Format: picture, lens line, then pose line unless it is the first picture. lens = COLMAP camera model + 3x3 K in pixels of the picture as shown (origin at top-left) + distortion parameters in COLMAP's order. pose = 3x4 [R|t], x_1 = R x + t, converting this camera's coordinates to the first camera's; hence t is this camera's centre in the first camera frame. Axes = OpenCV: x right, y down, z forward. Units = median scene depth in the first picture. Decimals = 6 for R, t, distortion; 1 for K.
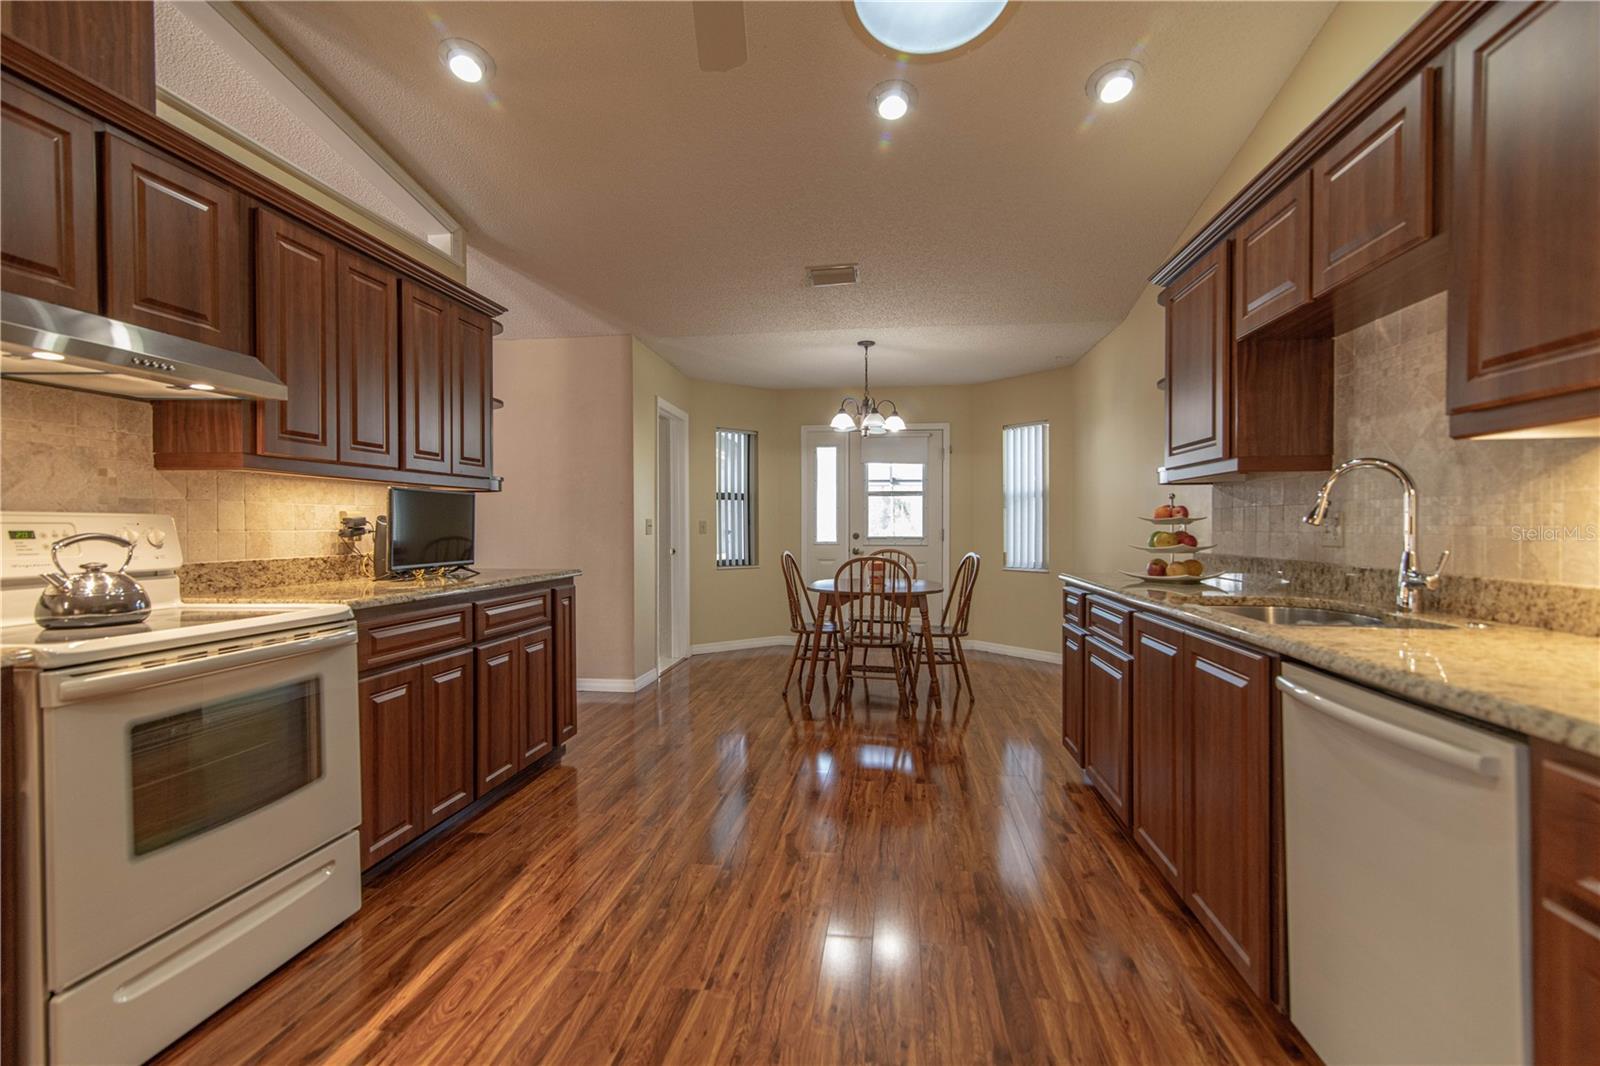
lens RADIAL K [[724.9, 0, 799.0], [0, 724.9, 534.8], [0, 0, 1]] dist [0.014751, -0.001127]
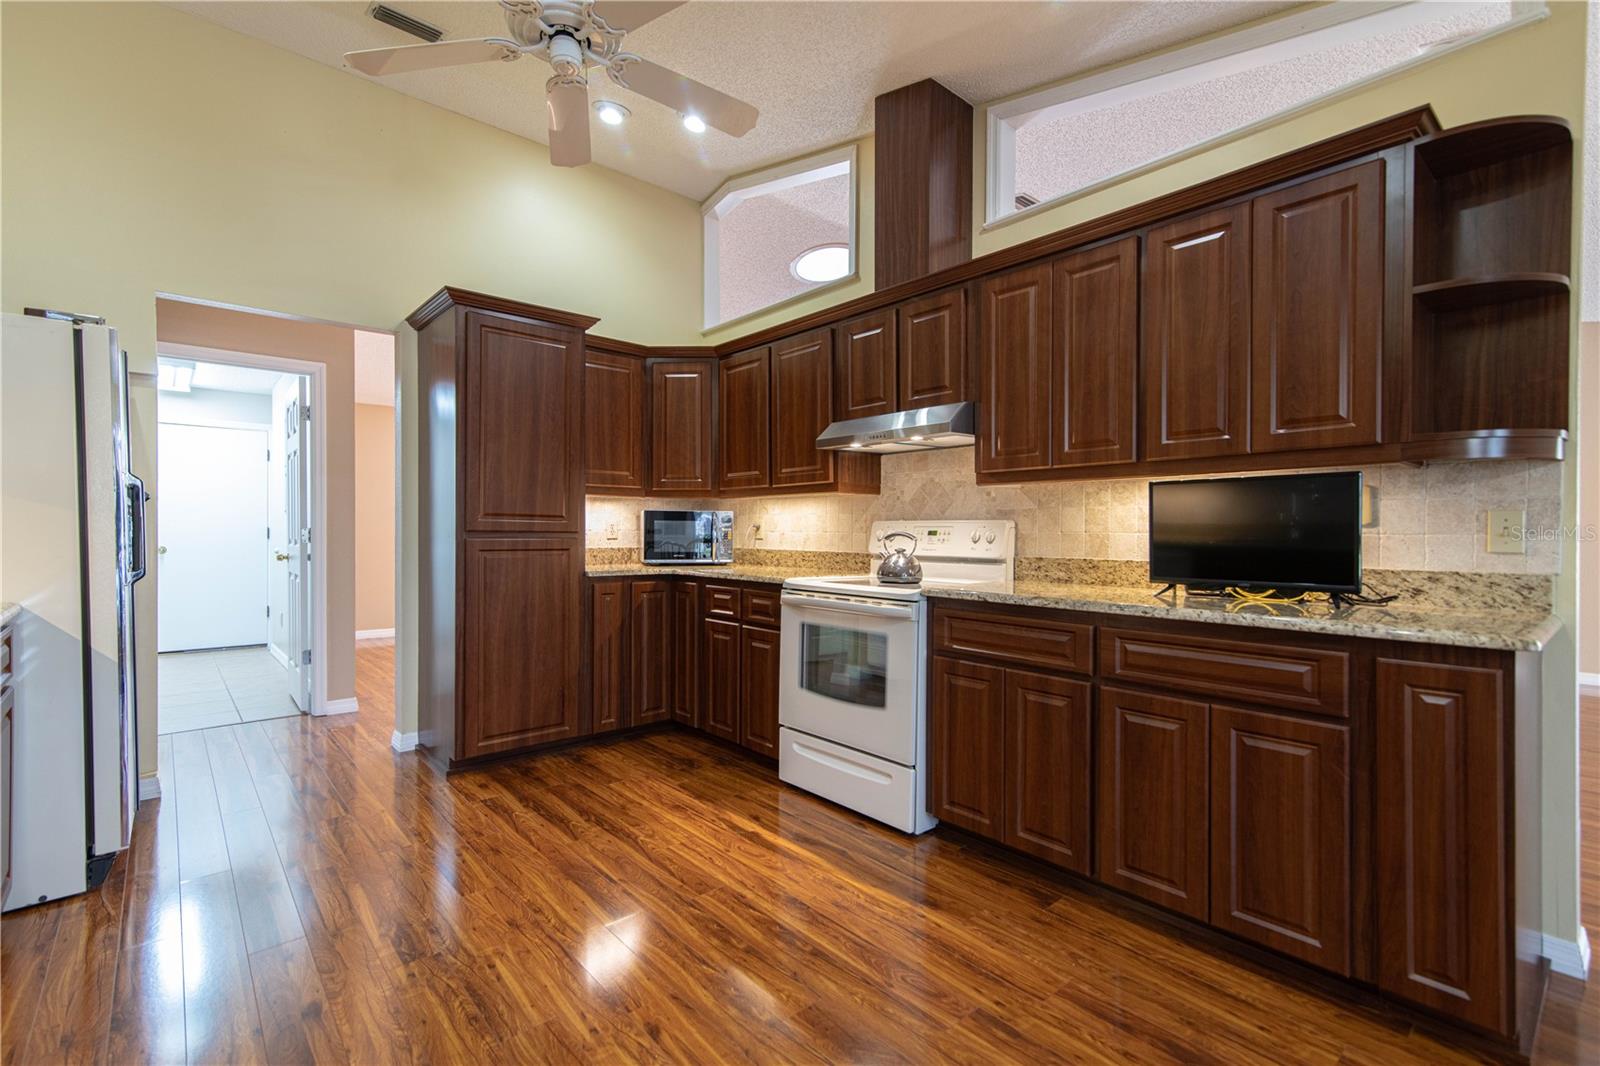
lens RADIAL K [[724.9, 0, 801.0], [0, 724.9, 530.7], [0, 0, 1]] dist [0.014751, -0.001127]
pose [[-0.659864, -0.000427, -0.751385, 0.465053], [-0.010624, 0.999905, 0.008762, -0.016325], [0.751310, 0.013764, -0.659806, 1.694490]]
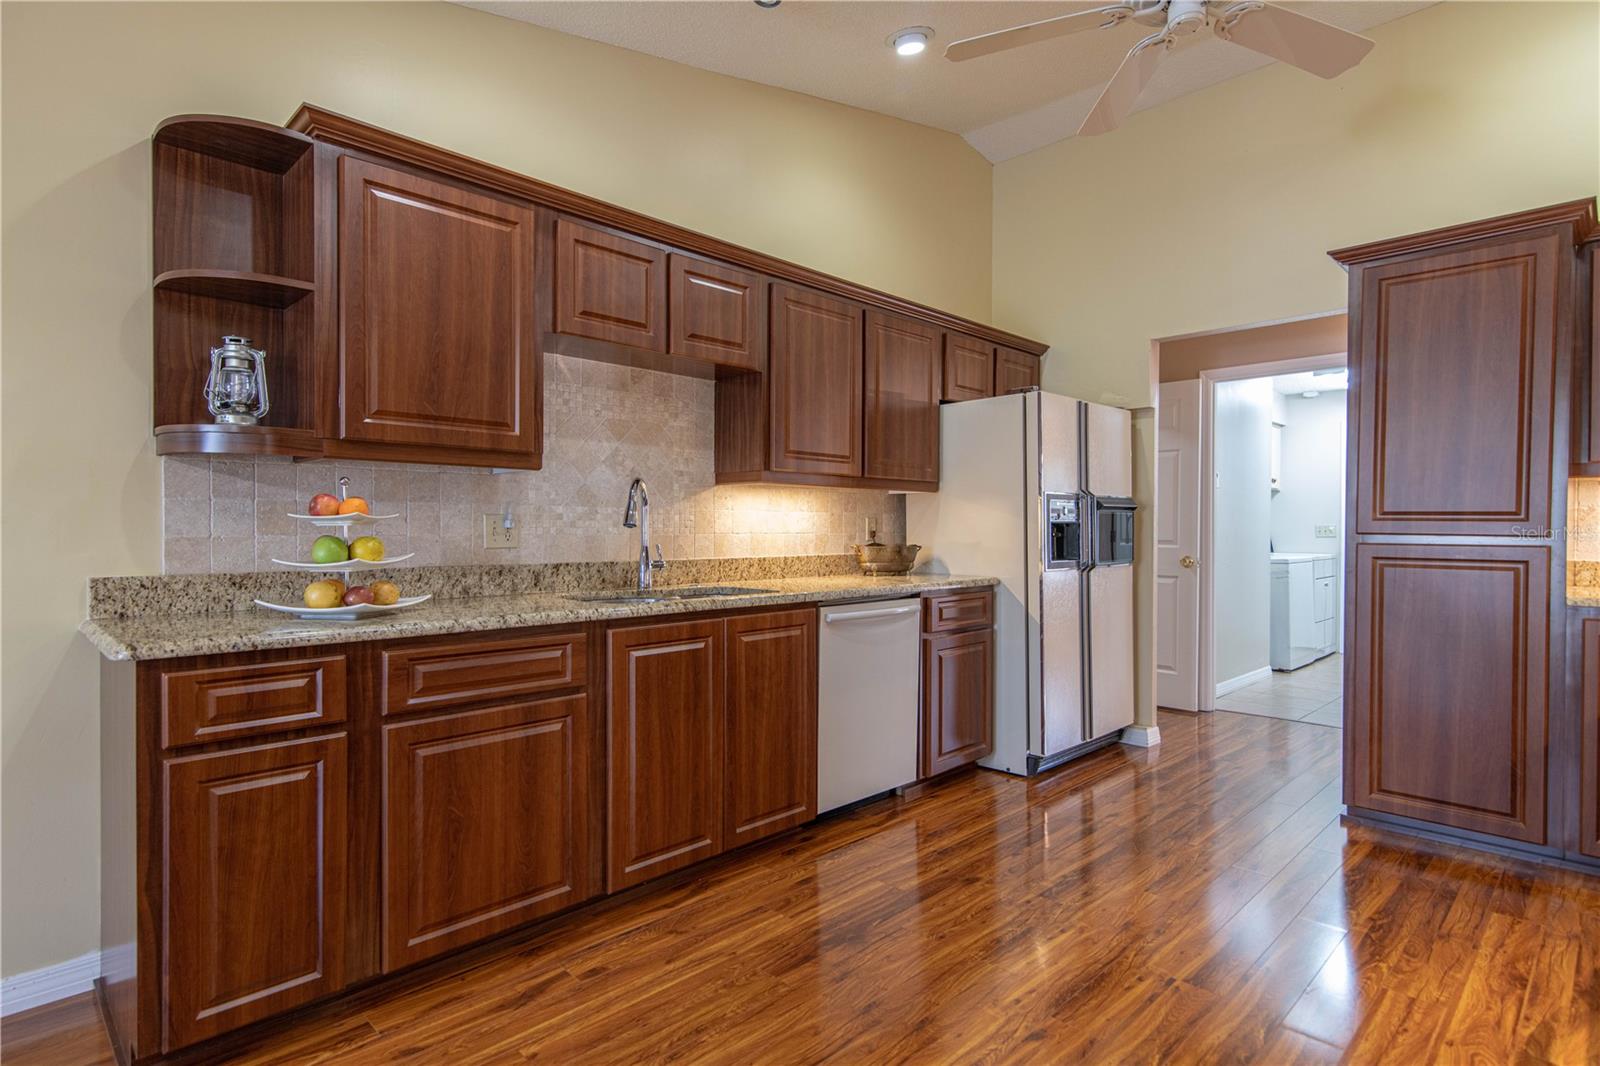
lens RADIAL K [[830.1, 0, 793.1], [0, 830.1, 533.1], [0, 0, 1]] dist [0.015431, 0.000504]
pose [[-0.792800, -0.008128, 0.609427, -0.355112], [0.004343, 0.999810, 0.018984, -0.029180], [-0.609466, 0.017697, -0.792615, 1.928052]]
